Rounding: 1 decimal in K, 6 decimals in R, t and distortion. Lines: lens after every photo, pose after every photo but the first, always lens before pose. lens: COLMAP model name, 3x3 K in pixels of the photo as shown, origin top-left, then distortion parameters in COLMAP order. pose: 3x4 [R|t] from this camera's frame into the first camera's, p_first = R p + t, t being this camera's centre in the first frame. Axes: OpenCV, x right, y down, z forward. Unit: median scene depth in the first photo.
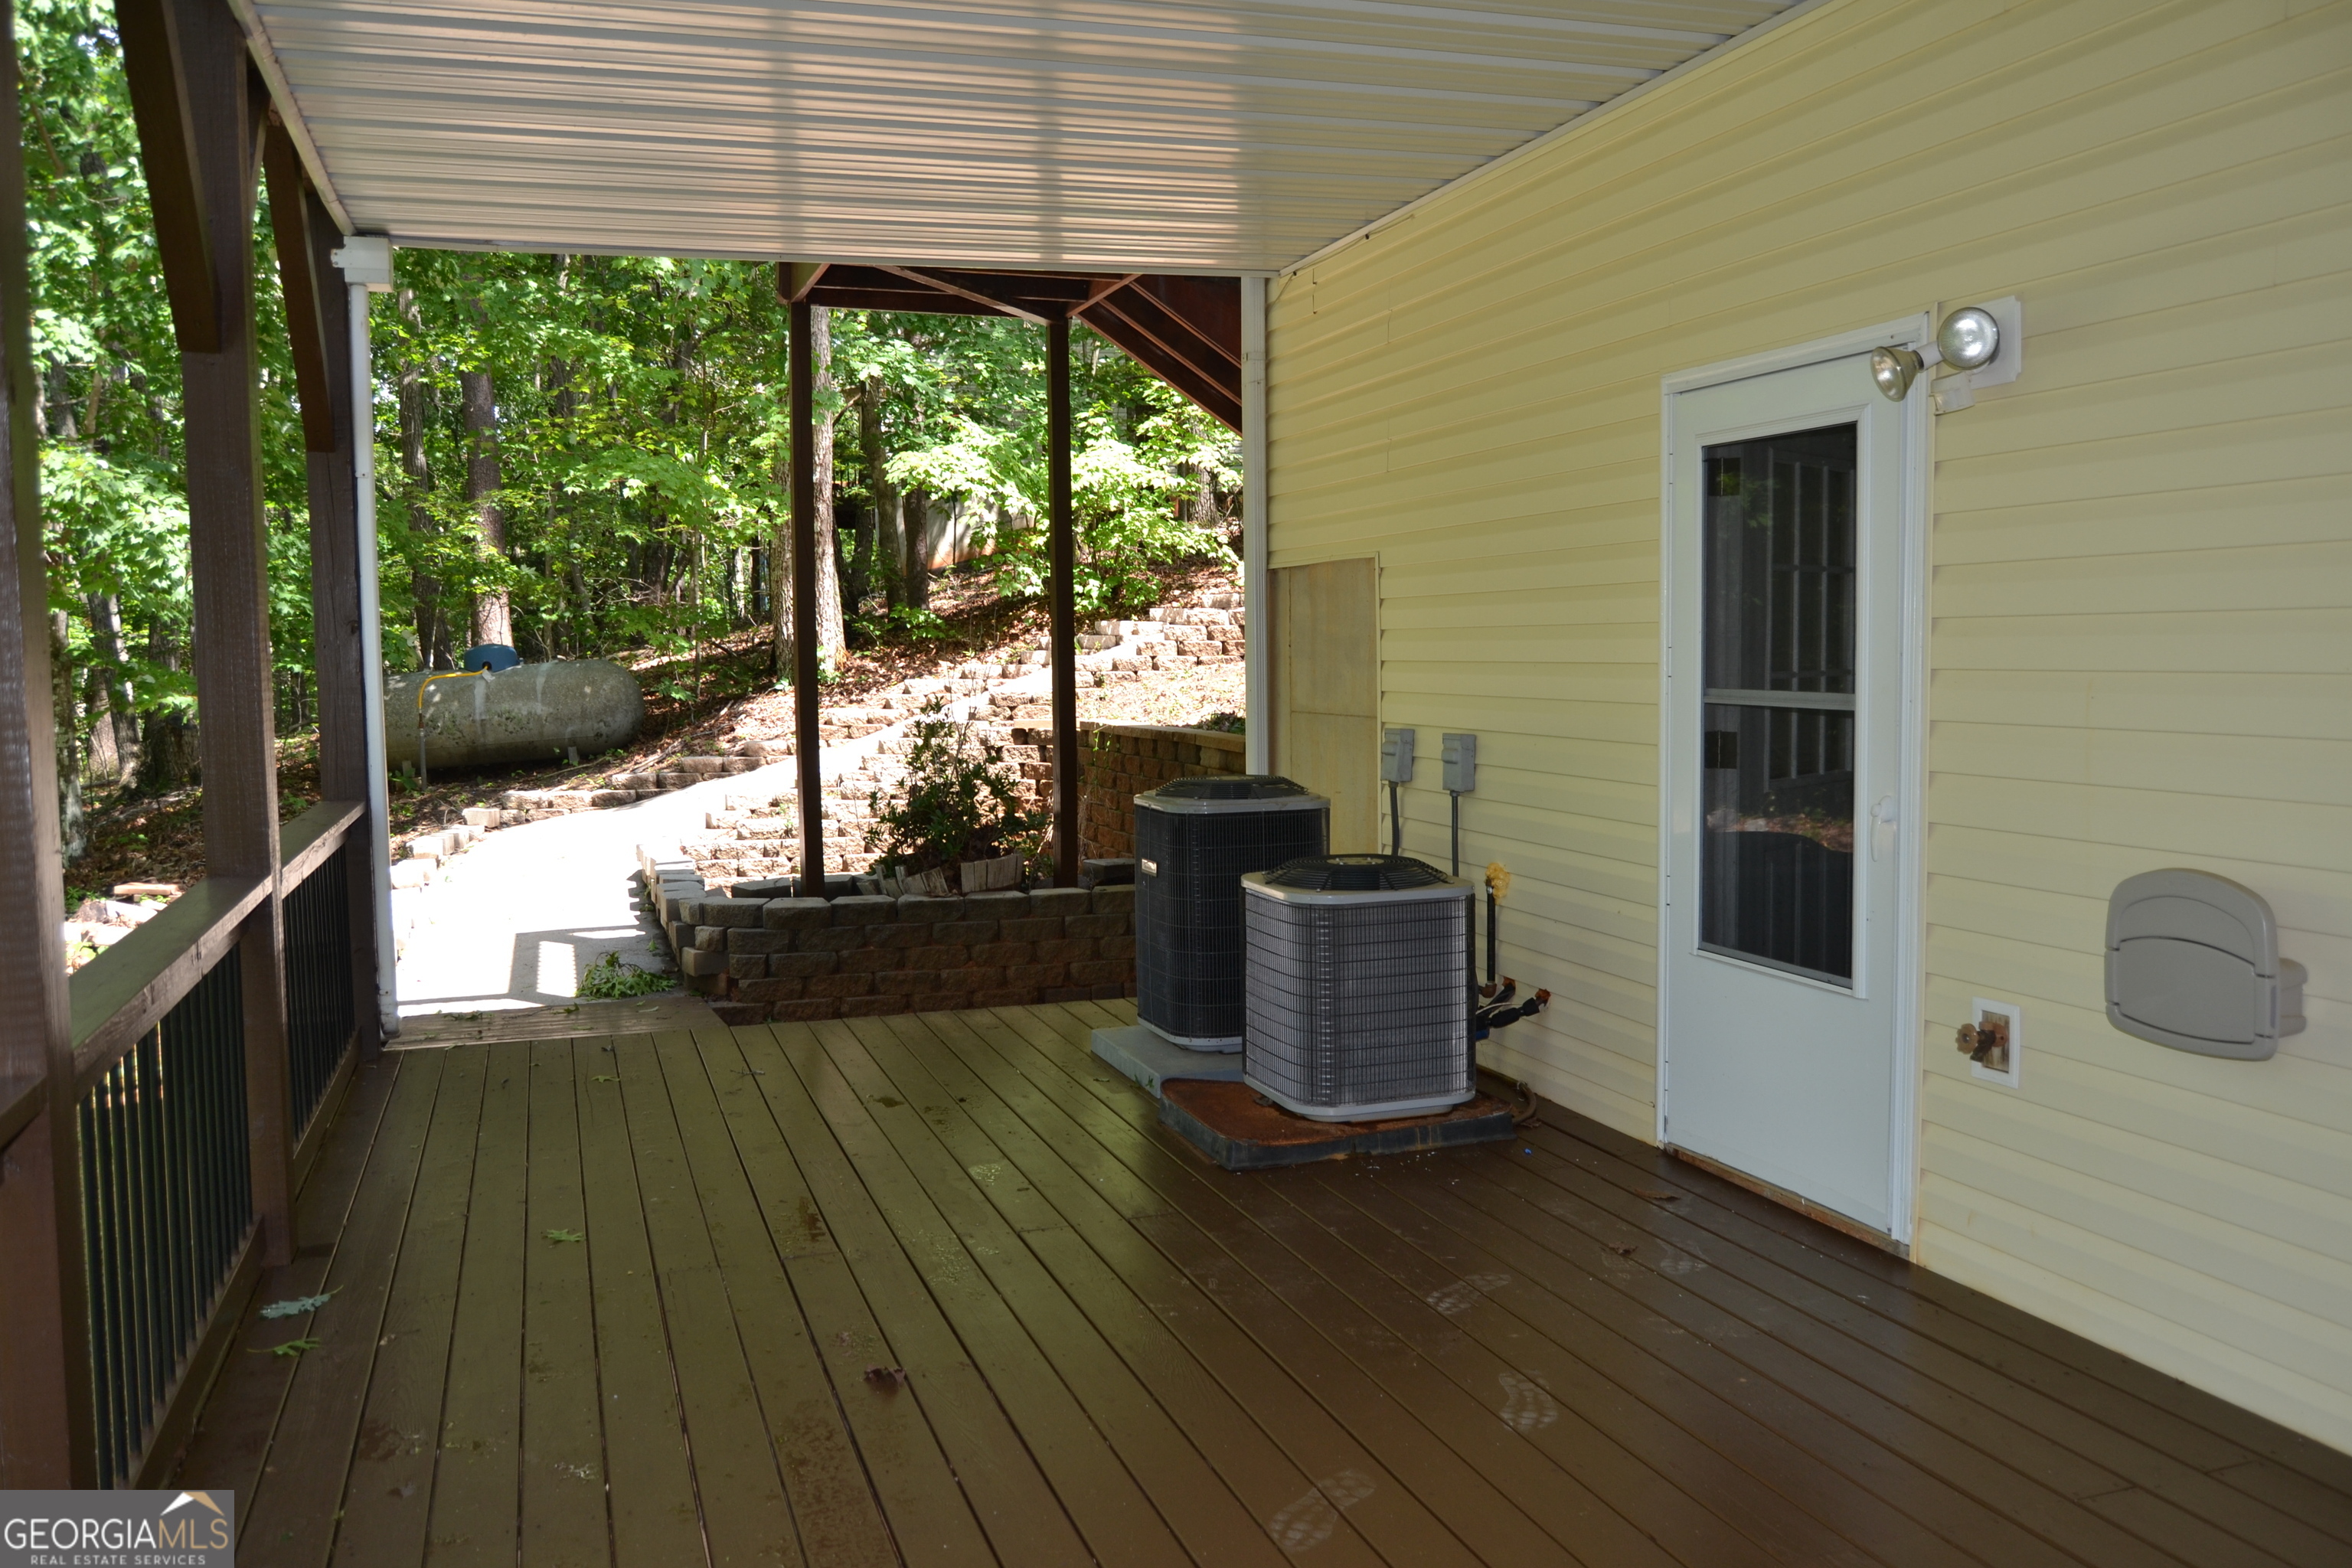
lens RADIAL K [[1883.1, 0, 1171.8], [0, 1883.1, 784.8], [0, 0, 1]] dist [-0.005184, -0.000349]
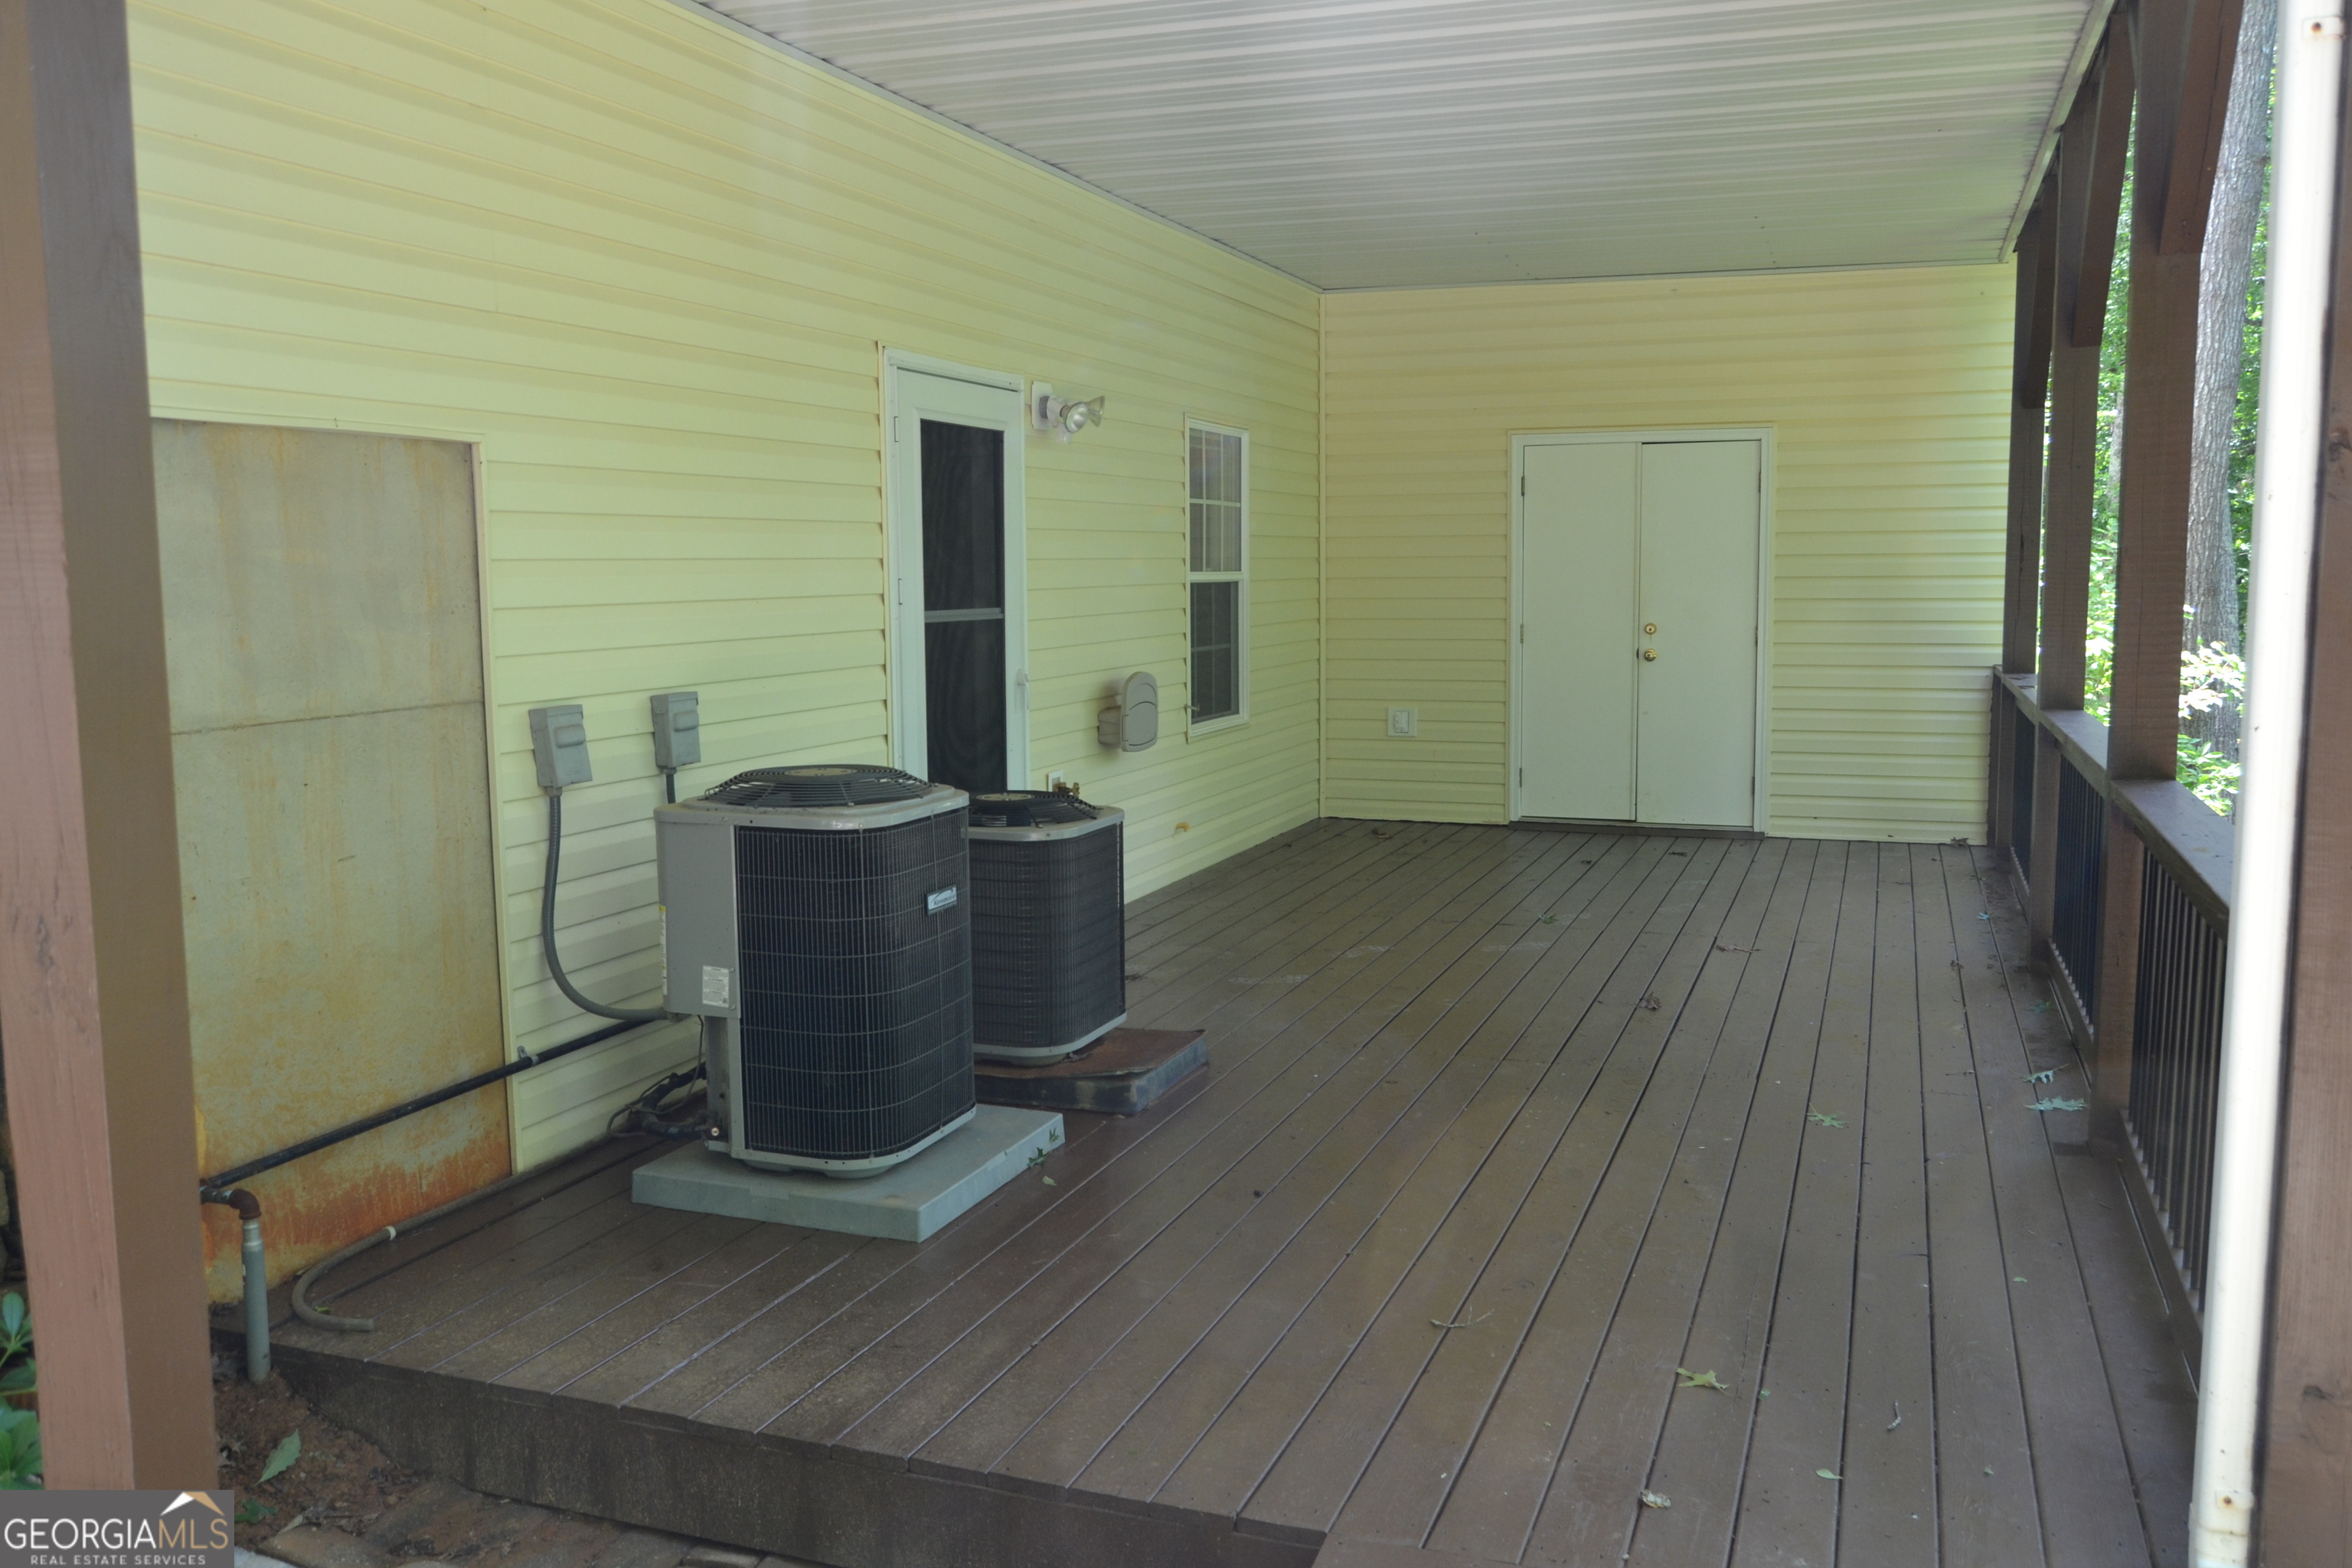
lens RADIAL K [[1883.1, 0, 1177.2], [0, 1883.1, 783.3], [0, 0, 1]] dist [-0.005184, -0.000349]
pose [[-0.774343, -0.057210, 0.630175, -0.660450], [0.062458, 0.984131, 0.166091, -0.139165], [-0.629676, 0.167970, -0.758481, 1.899175]]
